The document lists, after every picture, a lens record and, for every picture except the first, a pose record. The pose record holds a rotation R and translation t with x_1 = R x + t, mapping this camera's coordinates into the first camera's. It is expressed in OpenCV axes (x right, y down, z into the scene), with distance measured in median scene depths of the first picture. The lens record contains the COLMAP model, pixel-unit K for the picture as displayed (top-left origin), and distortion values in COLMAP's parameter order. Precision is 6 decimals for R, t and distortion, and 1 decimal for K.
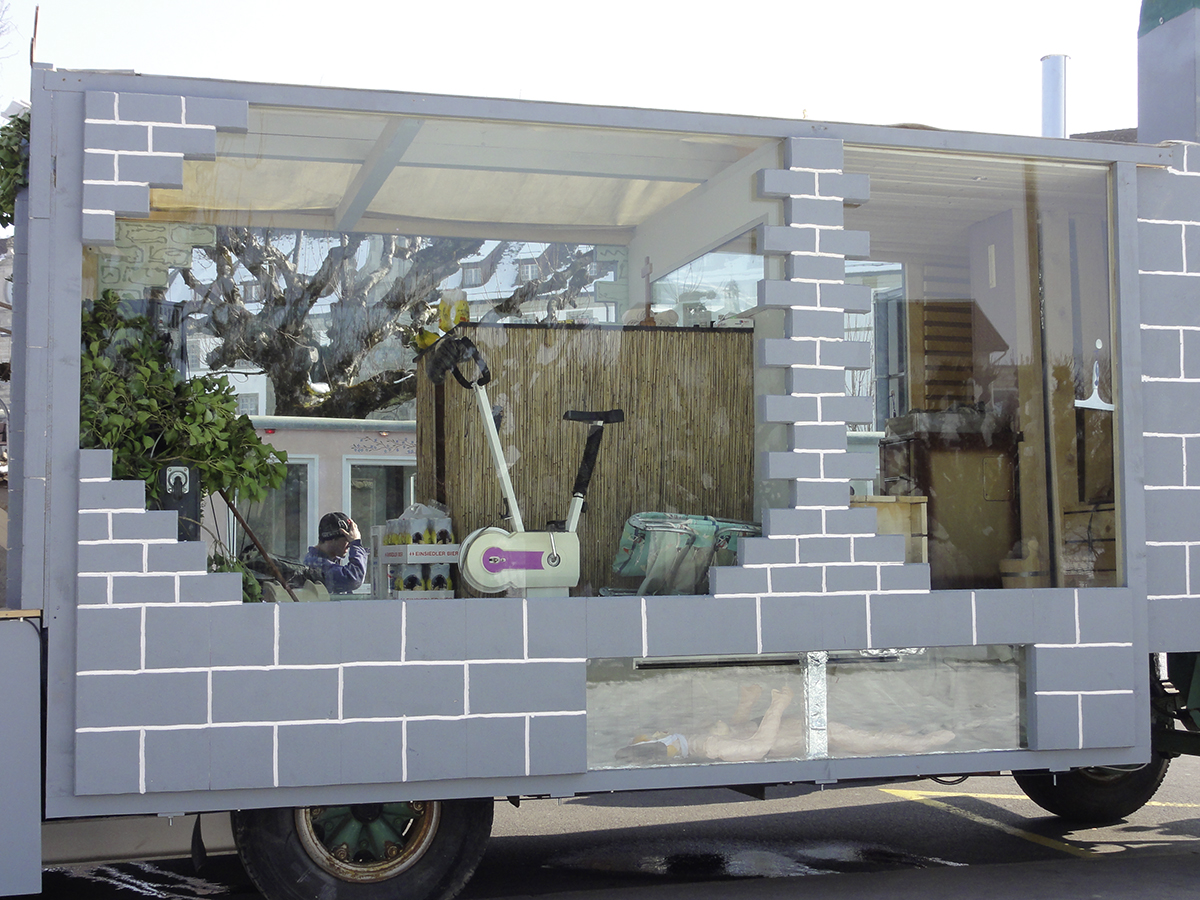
lens RADIAL K [[1689.5, 0, 596.6], [0, 1689.5, 451.2], [0, 0, 1]] dist [-0.022160, 0.000000]
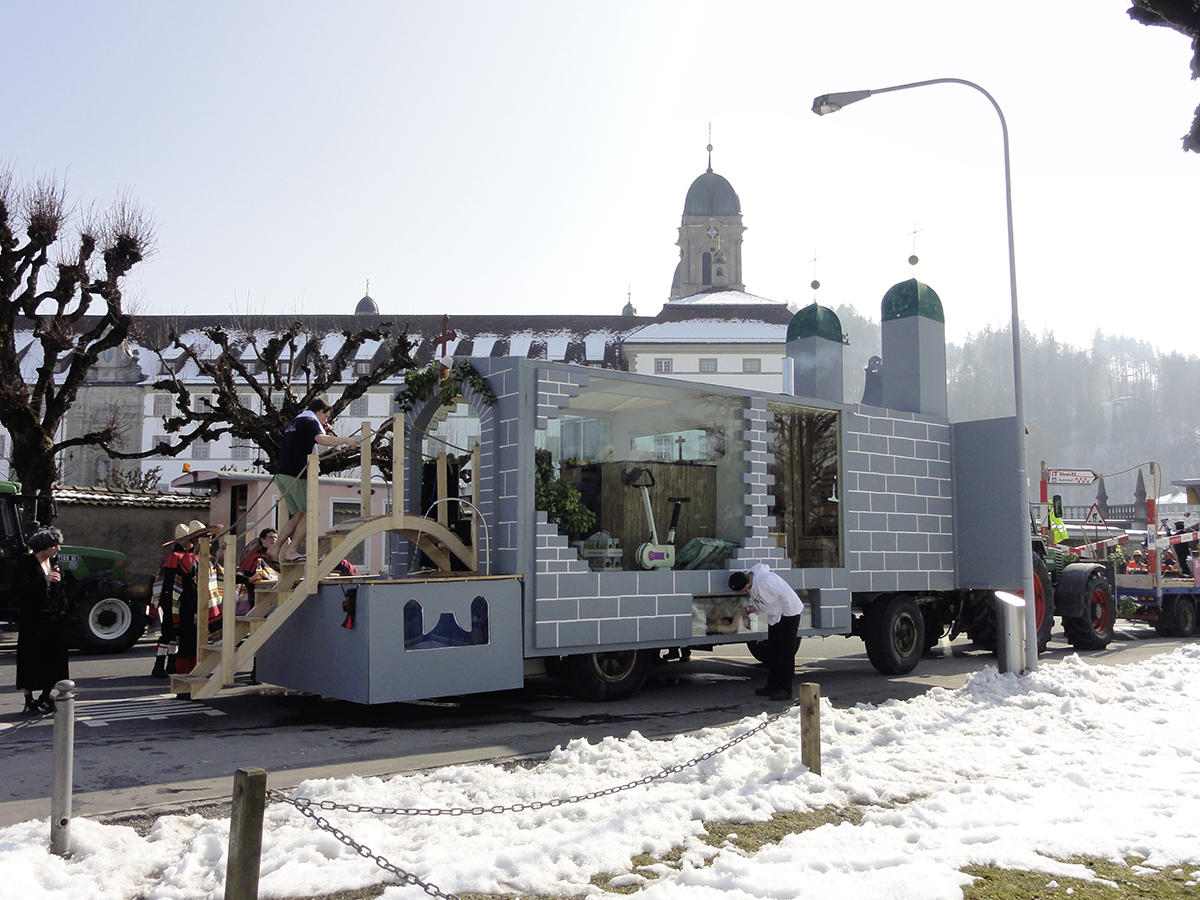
lens RADIAL K [[1015.4, 0, 597.2], [0, 1015.4, 452.2], [0, 0, 1]] dist [0.008932, -0.002762]
pose [[0.930902, 0.045193, 0.362462, -0.698685], [-0.032787, 0.998649, -0.040310, -0.027597], [-0.363794, 0.025641, 0.931126, -0.407490]]
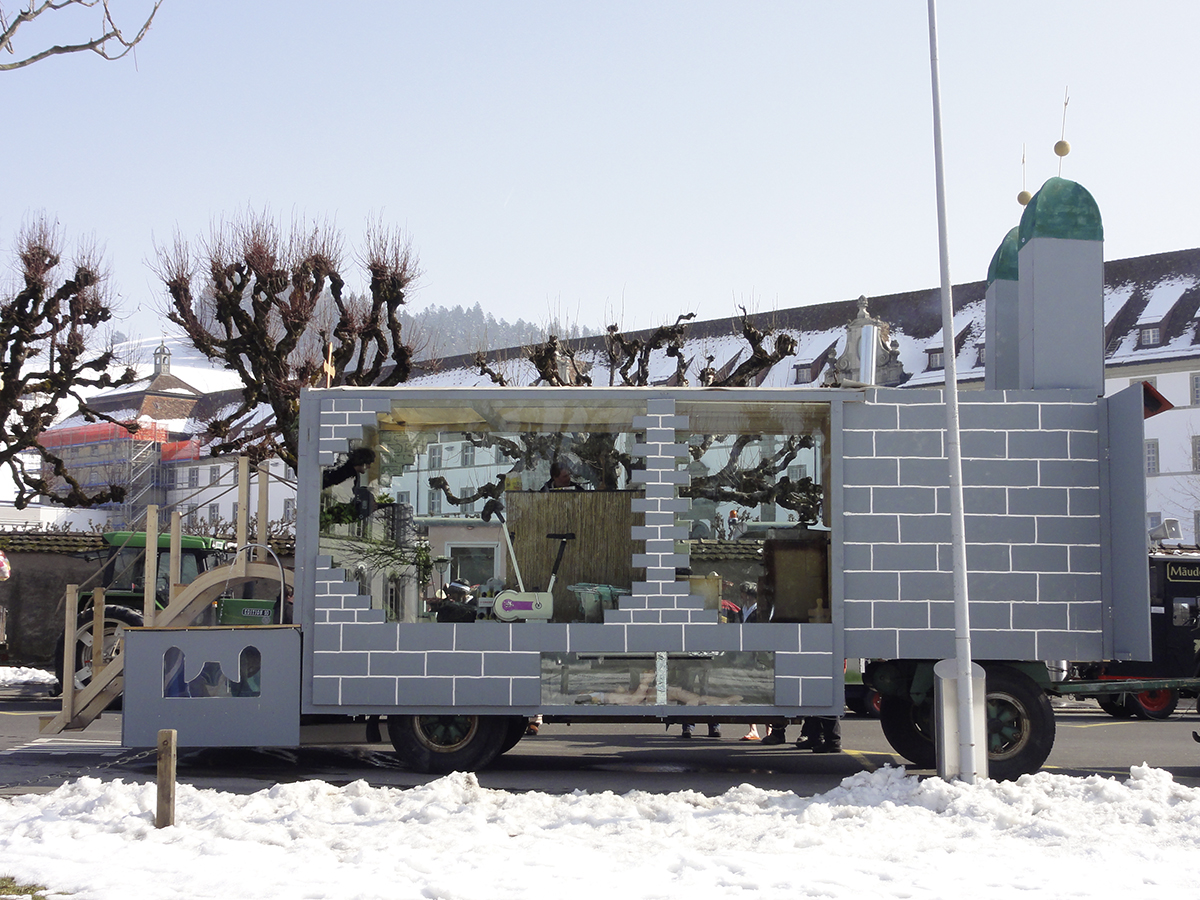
lens RADIAL K [[1519.5, 0, 602.0], [0, 1519.5, 446.9], [0, 0, 1]] dist [-0.006592, 0.000000]
pose [[0.949875, -0.021722, -0.311876, 0.647608], [0.008265, 0.998979, -0.044406, -0.048300], [0.312522, 0.039603, 0.949085, -0.777932]]
